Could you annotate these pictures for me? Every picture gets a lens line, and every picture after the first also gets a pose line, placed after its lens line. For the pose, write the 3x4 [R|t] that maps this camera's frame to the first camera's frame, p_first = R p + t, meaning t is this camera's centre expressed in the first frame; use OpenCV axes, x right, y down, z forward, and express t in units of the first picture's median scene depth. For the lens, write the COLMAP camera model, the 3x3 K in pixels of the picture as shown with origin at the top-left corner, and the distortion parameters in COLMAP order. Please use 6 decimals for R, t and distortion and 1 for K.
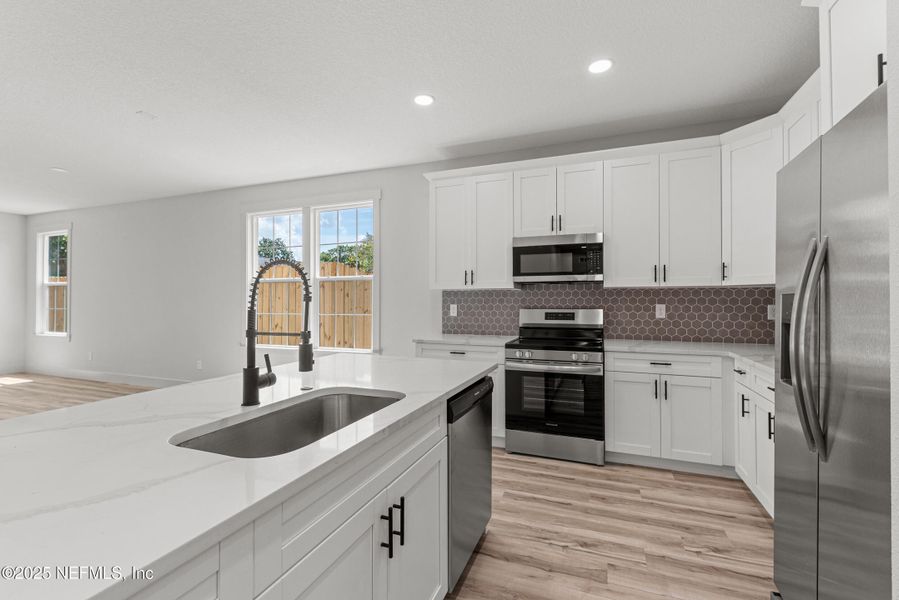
lens RADIAL K [[462.5, 0, 436.3], [0, 462.5, 304.4], [0, 0, 1]] dist [-0.014780, -0.000258]
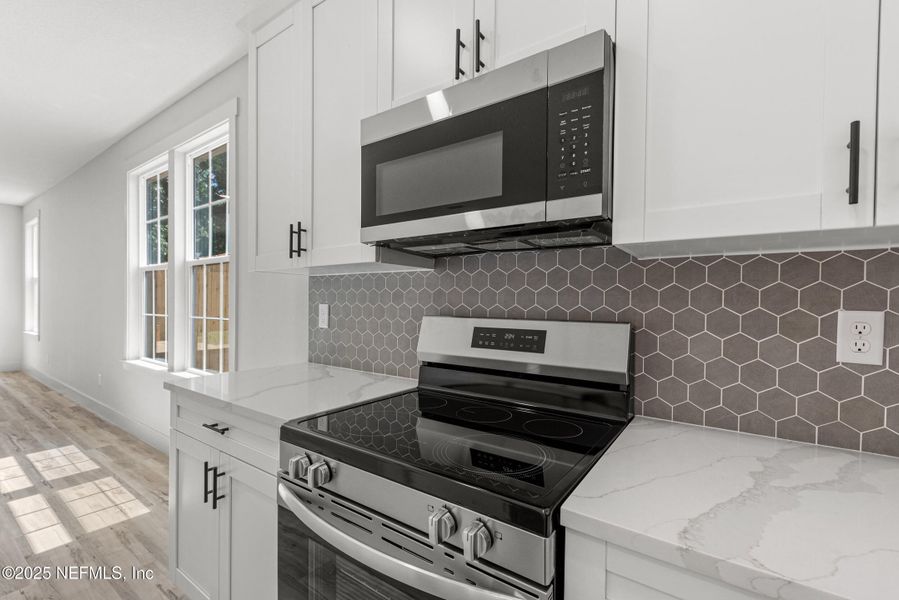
lens RADIAL K [[415.0, 0, 451.4], [0, 415.0, 308.9], [0, 0, 1]] dist [-0.000856, -0.000515]
pose [[0.971734, 0.010404, -0.235851, 0.309247], [-0.006640, 0.999838, 0.016749, -0.003362], [0.235987, -0.014710, 0.971645, 0.698376]]
